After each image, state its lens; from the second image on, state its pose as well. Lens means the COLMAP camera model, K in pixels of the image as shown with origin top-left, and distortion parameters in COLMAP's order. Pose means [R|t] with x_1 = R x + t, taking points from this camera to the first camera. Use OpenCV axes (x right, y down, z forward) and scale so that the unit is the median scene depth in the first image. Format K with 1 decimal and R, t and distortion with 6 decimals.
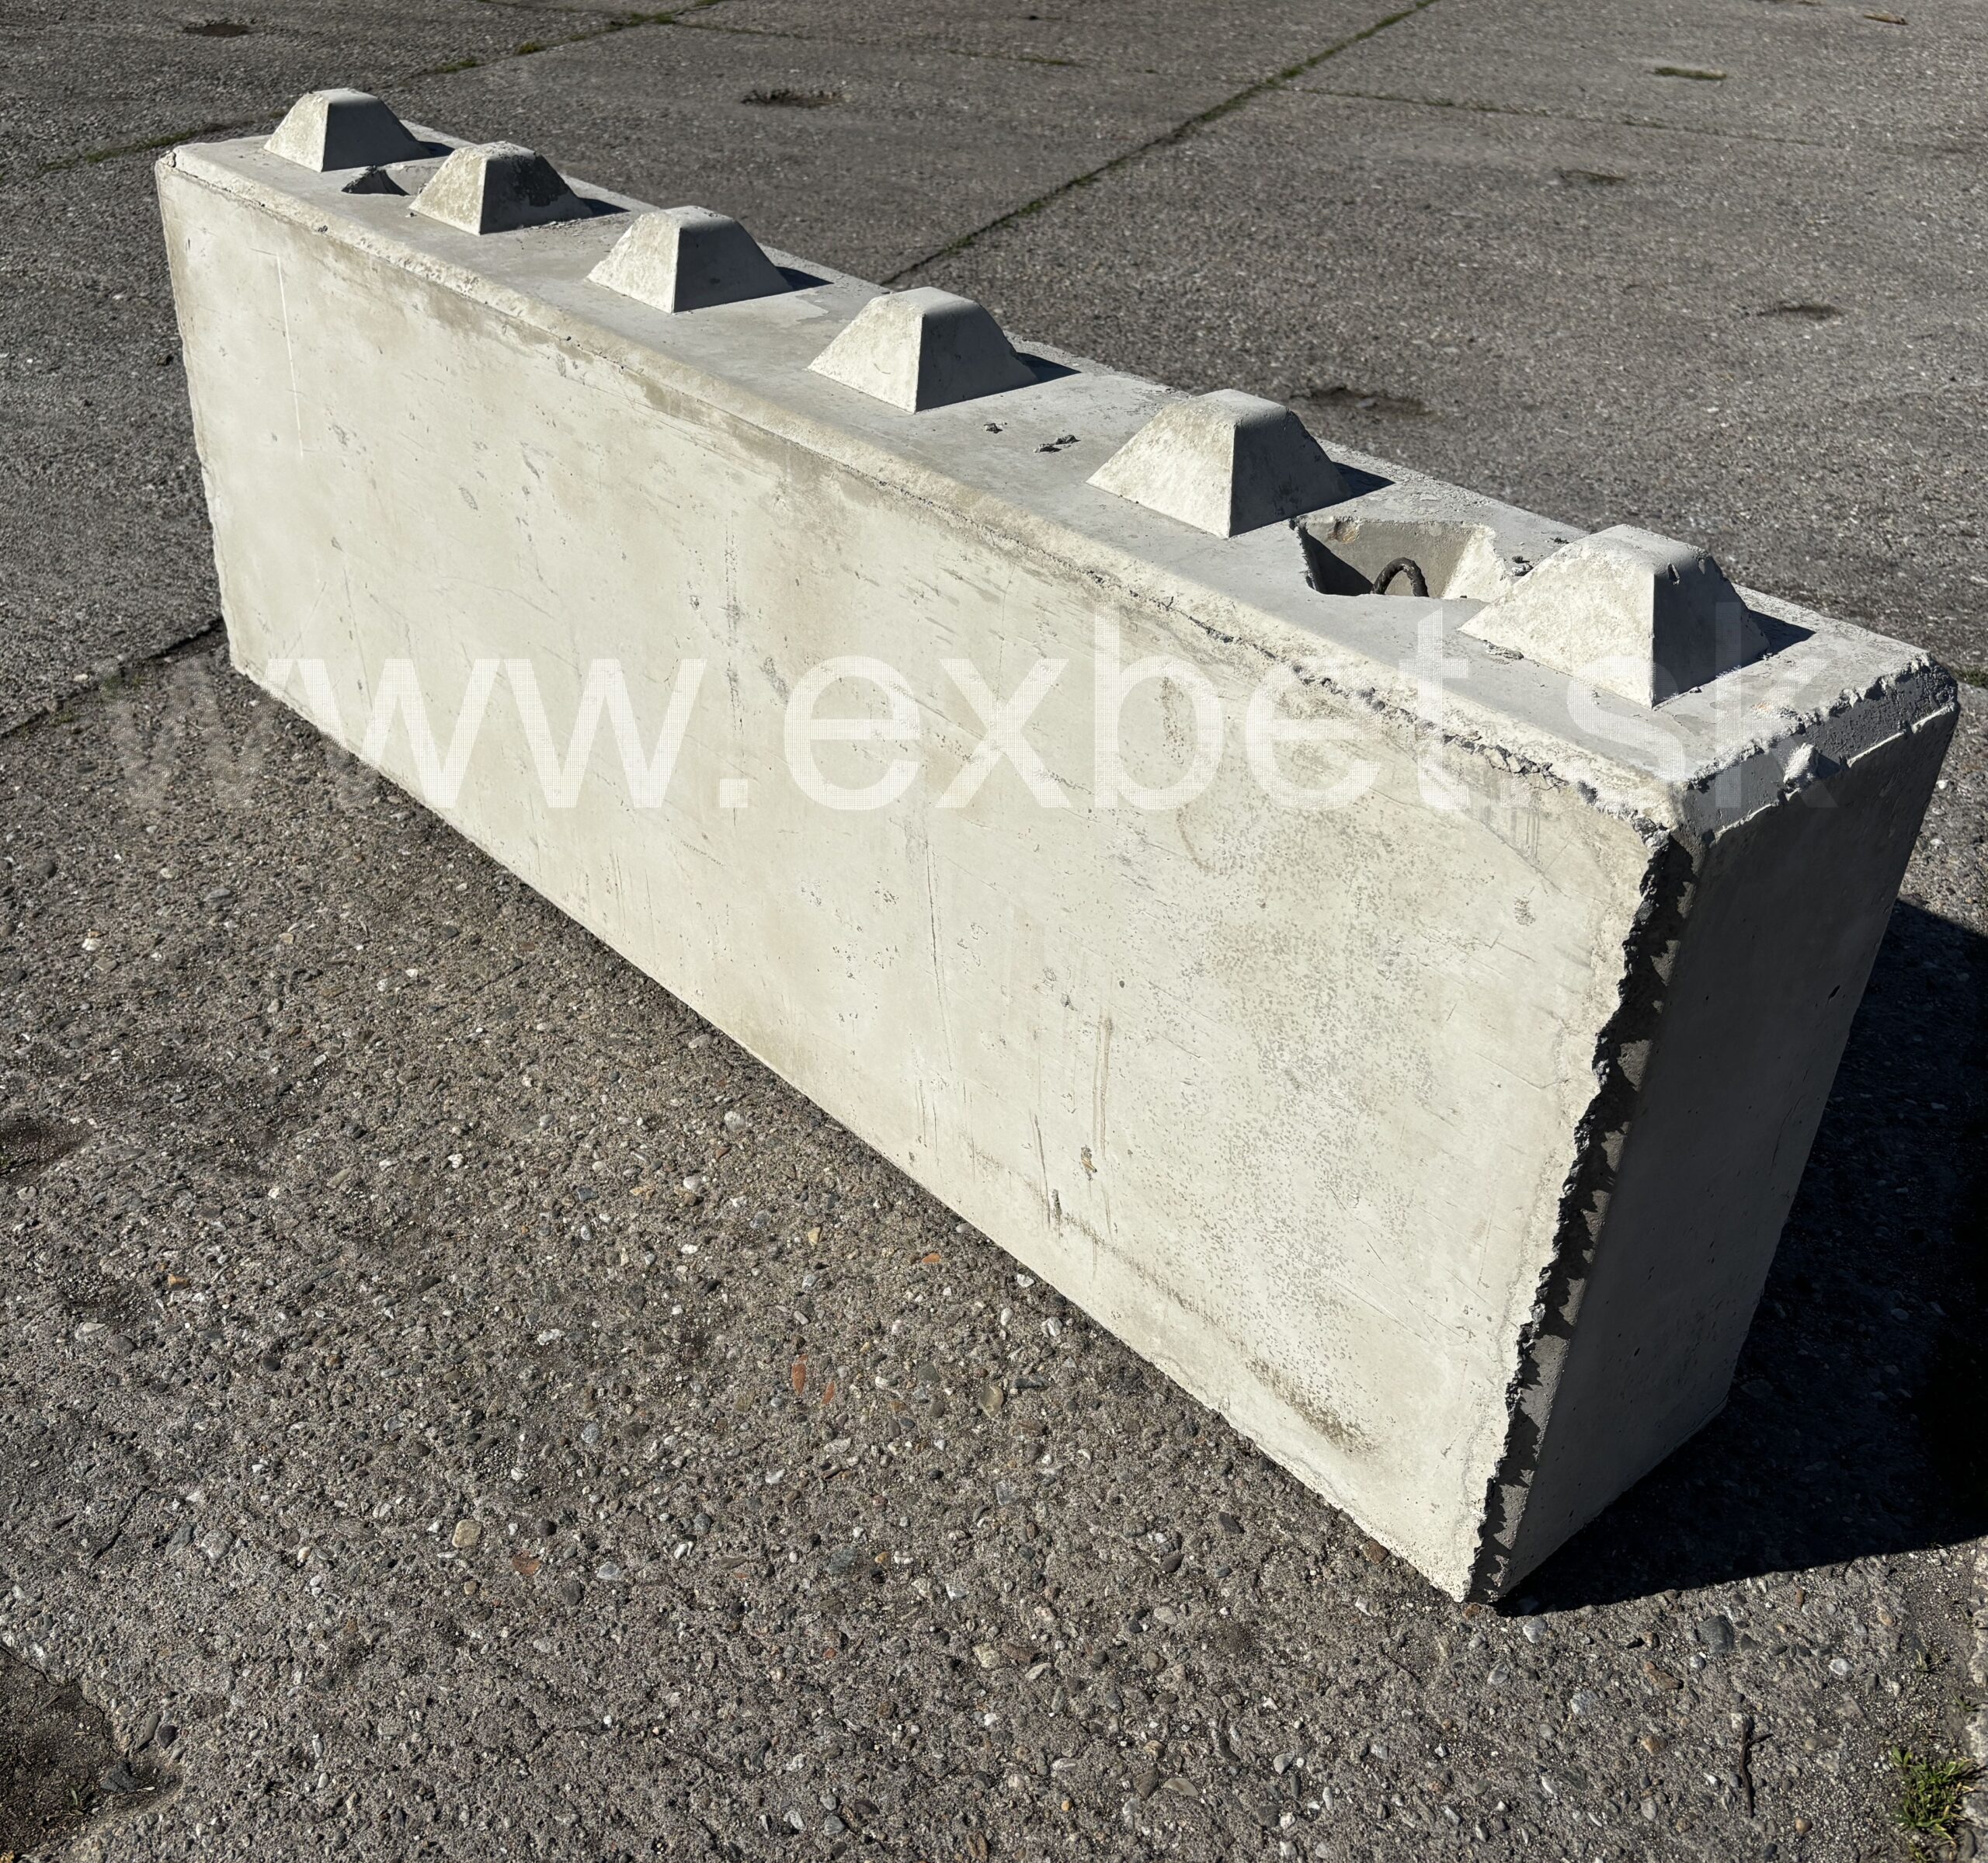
lens RADIAL K [[2081.5, 0, 905.7], [0, 2081.5, 914.0], [0, 0, 1]] dist [0.023131, 0.000000]
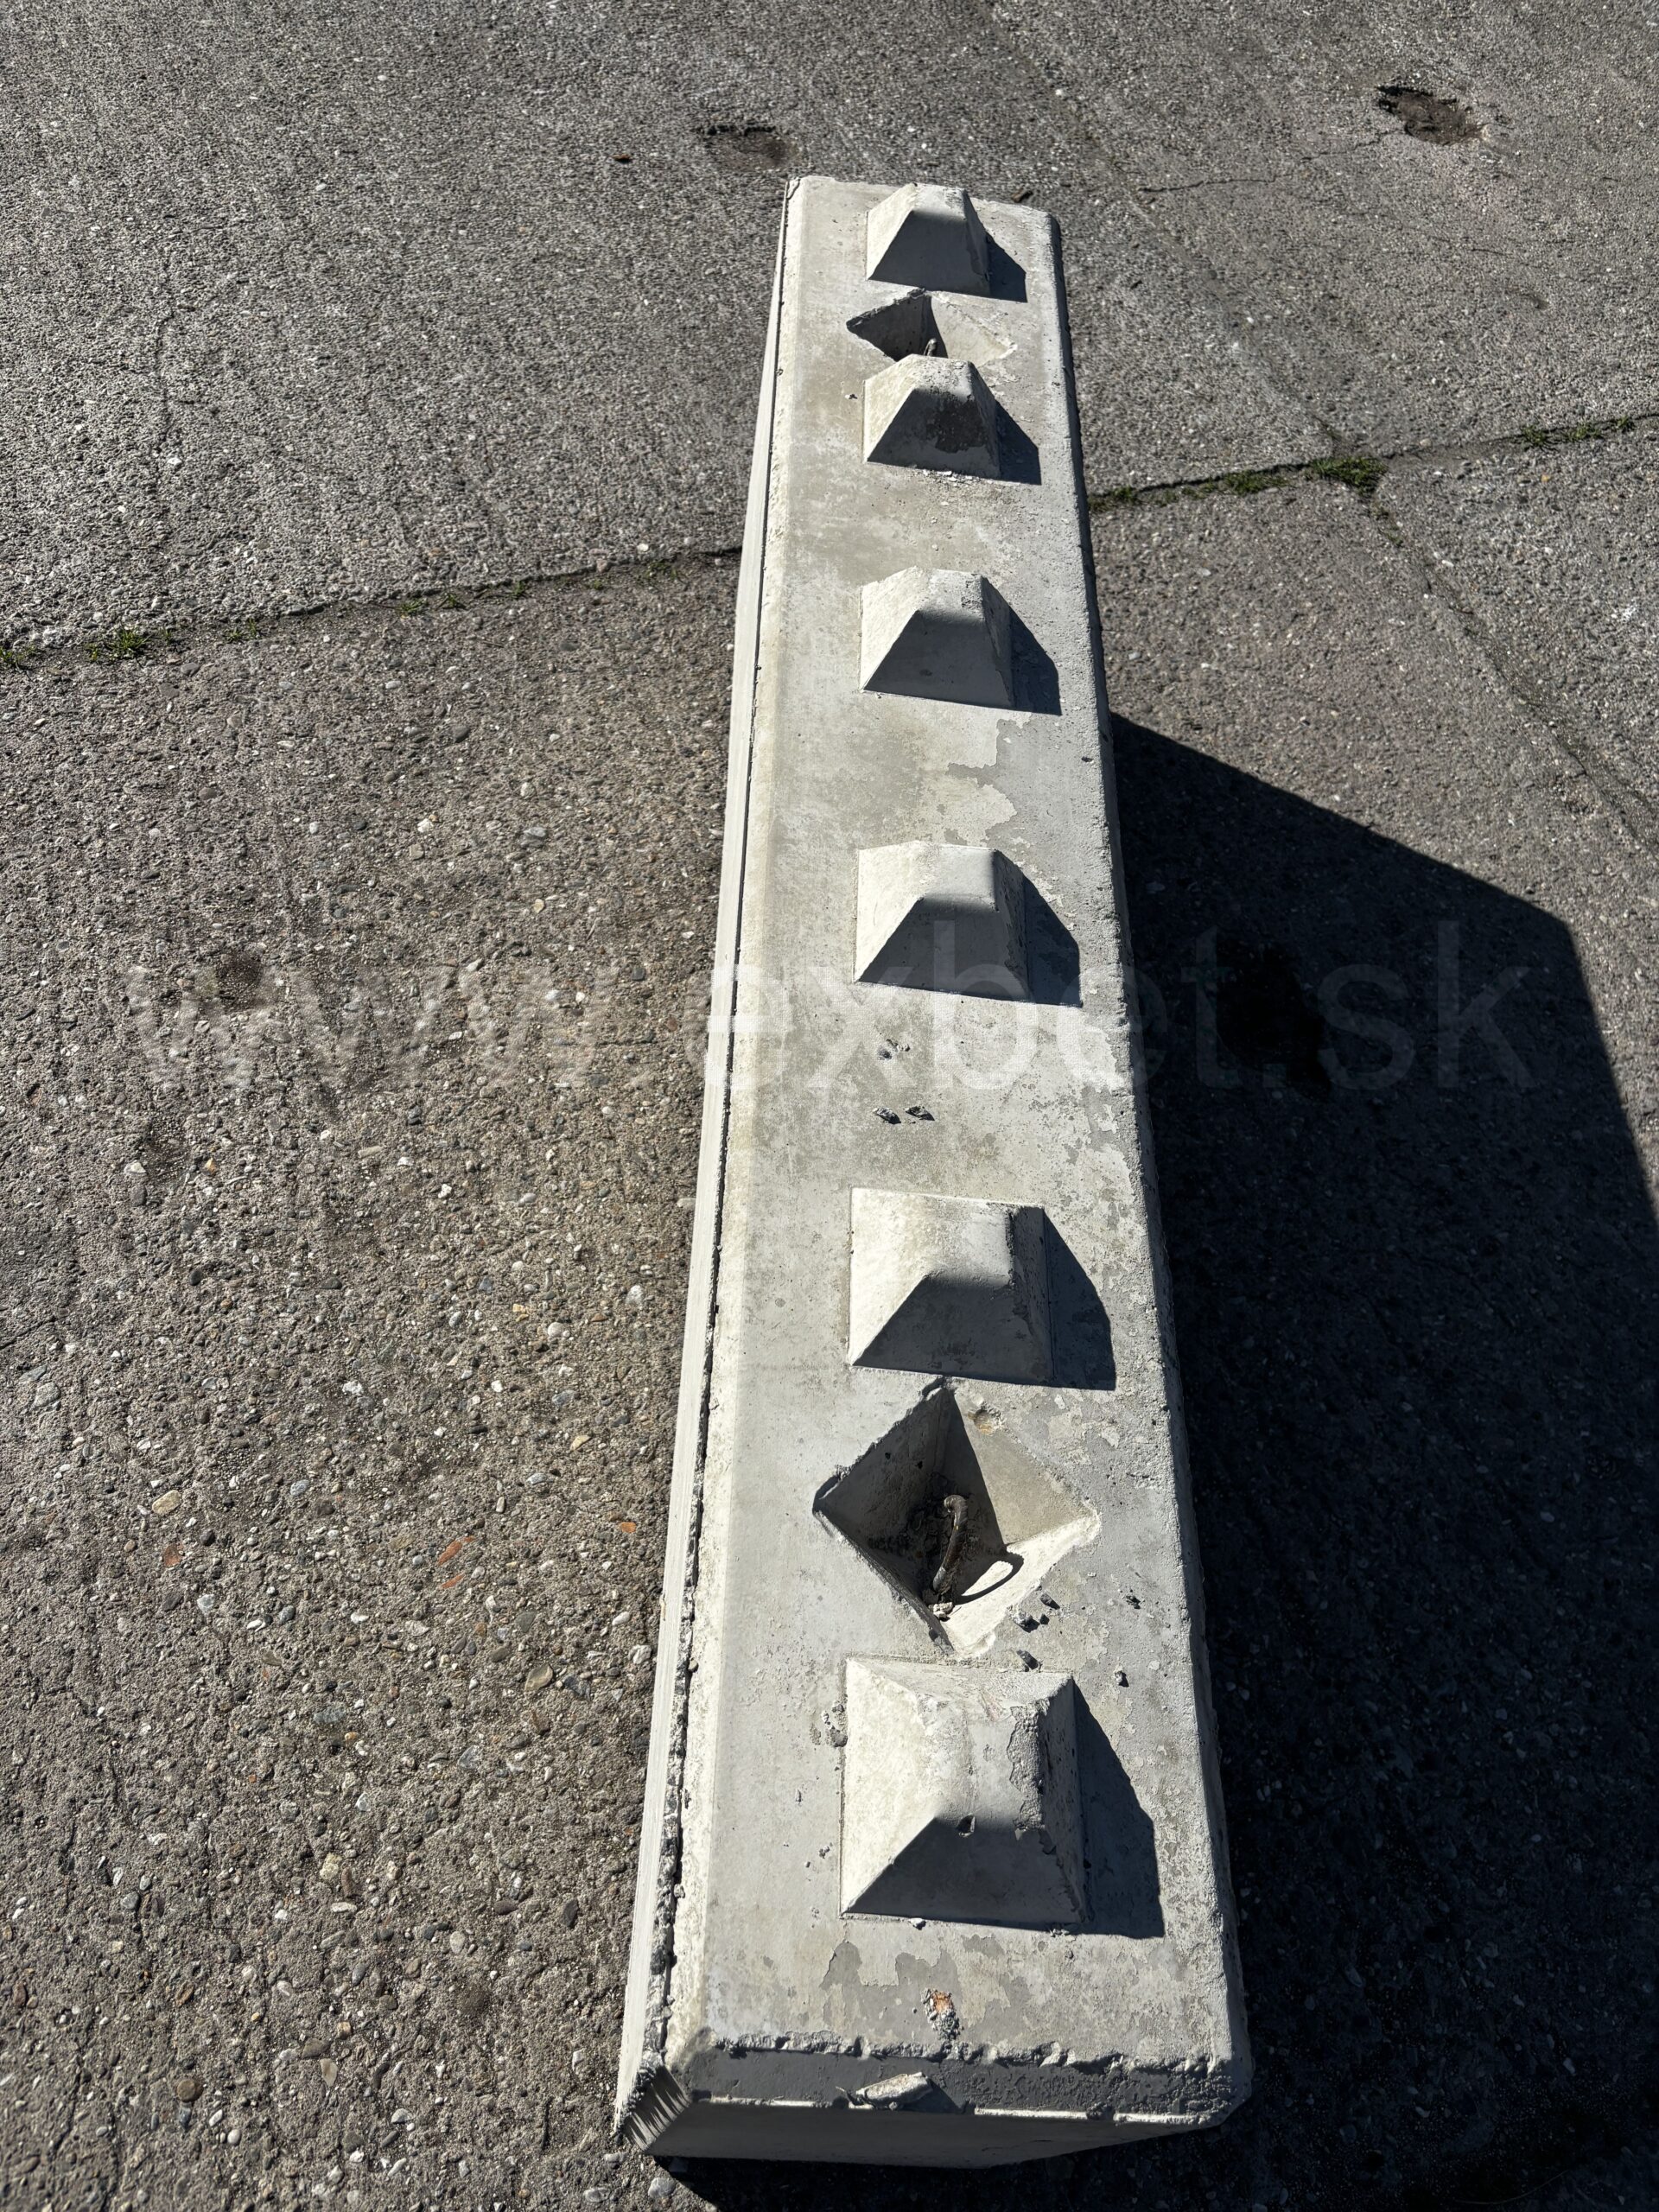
lens RADIAL K [[1690.1, 0, 813.1], [0, 1690.1, 1089.7], [0, 0, 1]] dist [0.052271, -0.059641]
pose [[0.739339, 0.589142, -0.326020, 0.263507], [-0.441302, 0.789673, 0.426226, -0.498126], [0.508557, -0.171252, 0.843826, 0.282351]]
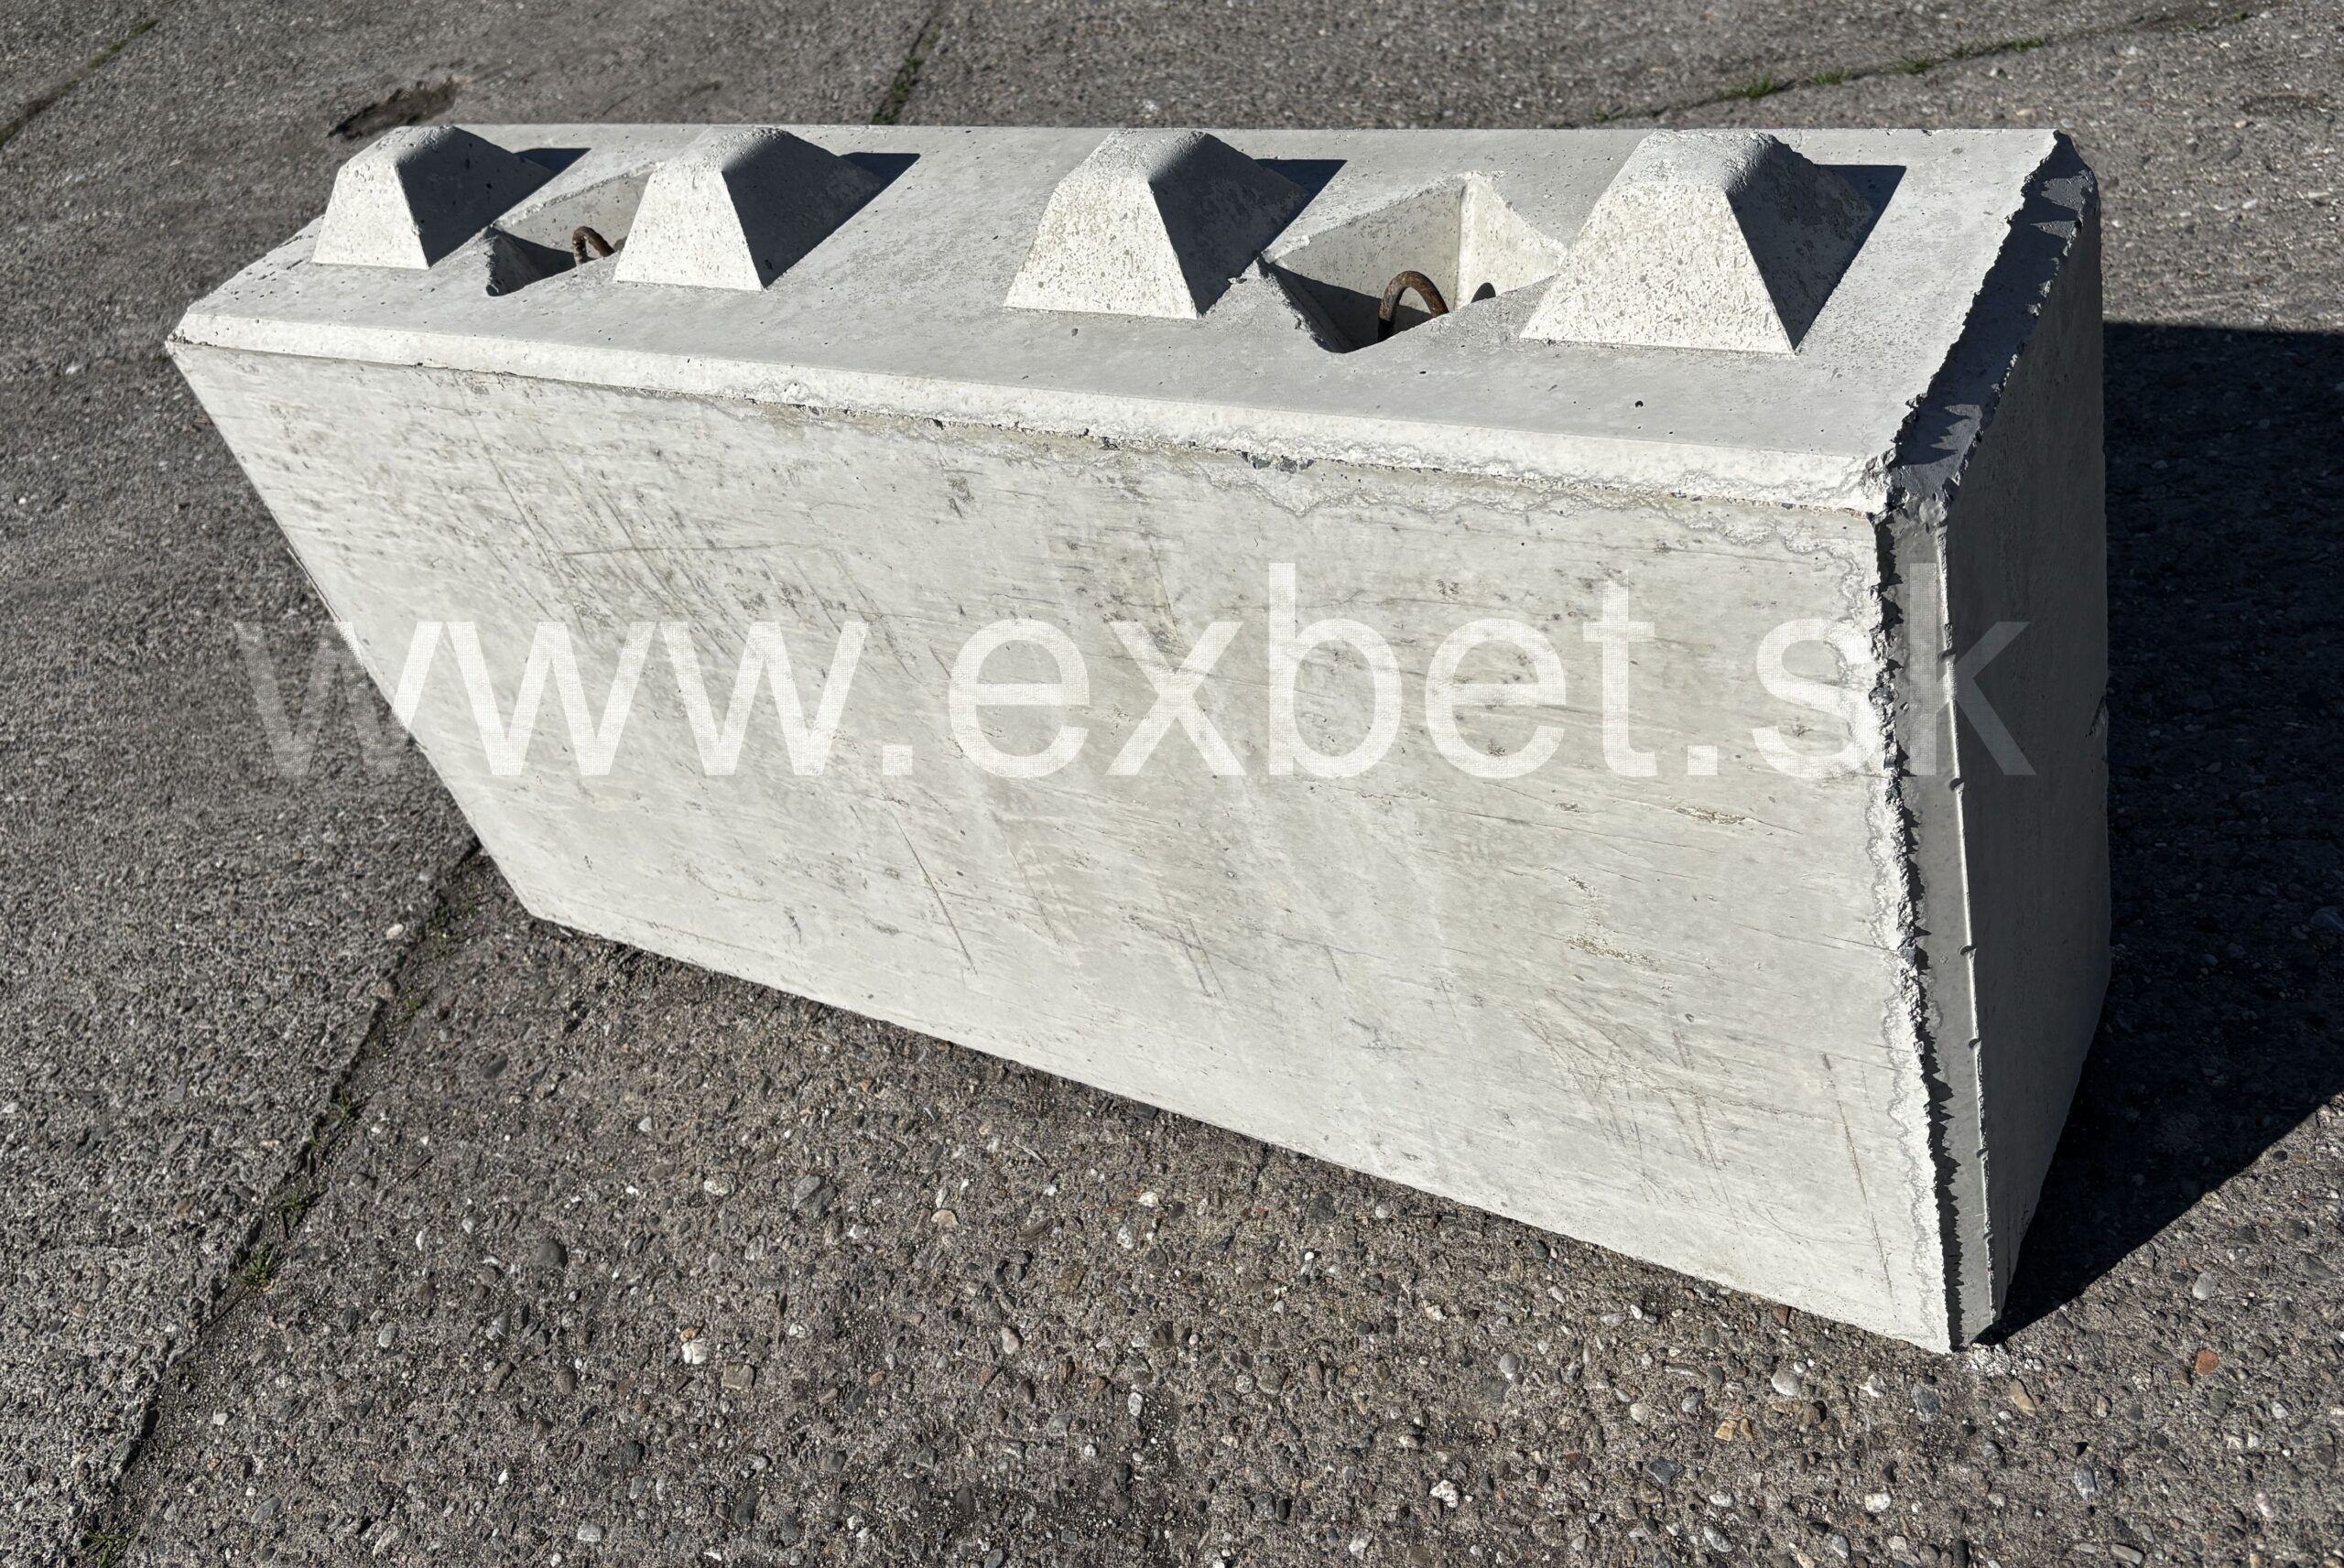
lens RADIAL K [[2134.1, 0, 1172.3], [0, 2134.1, 636.9], [0, 0, 1]] dist [0.019899, 0.000000]
pose [[0.910720, -0.403462, 0.088360, -0.264831], [0.397414, 0.914271, 0.078549, -0.243131], [-0.112477, -0.036420, 0.992987, 0.355137]]
